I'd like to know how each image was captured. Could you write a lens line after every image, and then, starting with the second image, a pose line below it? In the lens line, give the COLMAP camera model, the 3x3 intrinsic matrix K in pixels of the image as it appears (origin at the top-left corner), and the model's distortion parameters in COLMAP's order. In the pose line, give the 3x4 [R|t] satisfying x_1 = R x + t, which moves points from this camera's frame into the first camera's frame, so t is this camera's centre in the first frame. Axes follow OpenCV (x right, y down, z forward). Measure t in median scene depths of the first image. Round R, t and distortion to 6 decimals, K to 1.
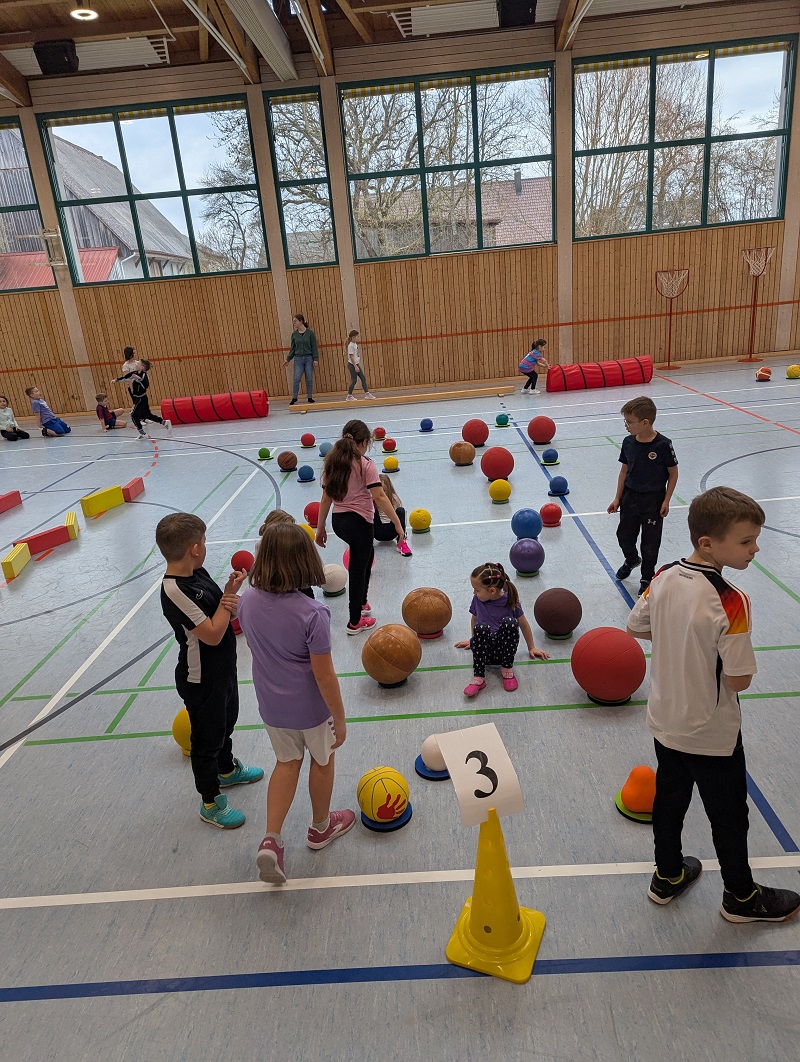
lens RADIAL K [[711.0, 0, 400.0], [0, 711.0, 531.0], [0, 0, 1]] dist [0.018121, 0.000481]
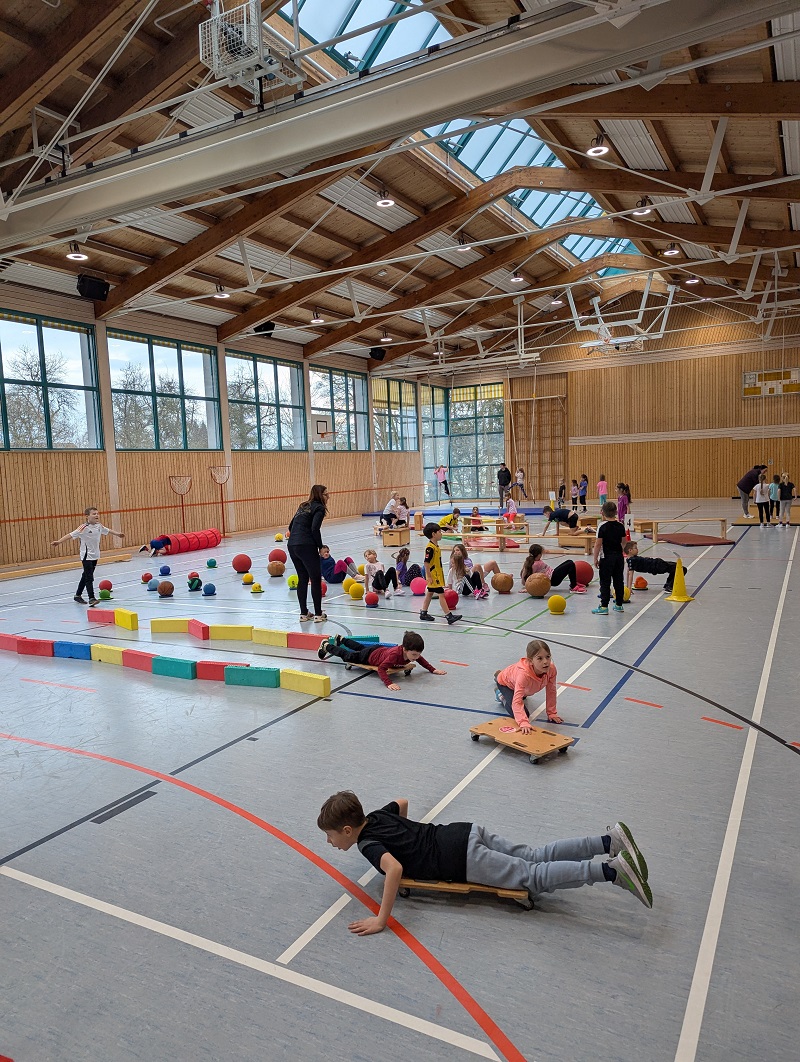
lens RADIAL K [[746.9, 0, 400.0], [0, 746.9, 531.0], [0, 0, 1]] dist [0.005320, 0.000513]
pose [[0.468802, -0.004273, 0.883293, -0.697620], [0.277029, 0.950246, -0.142435, 0.067613], [-0.838737, 0.311472, 0.446661, 0.006818]]
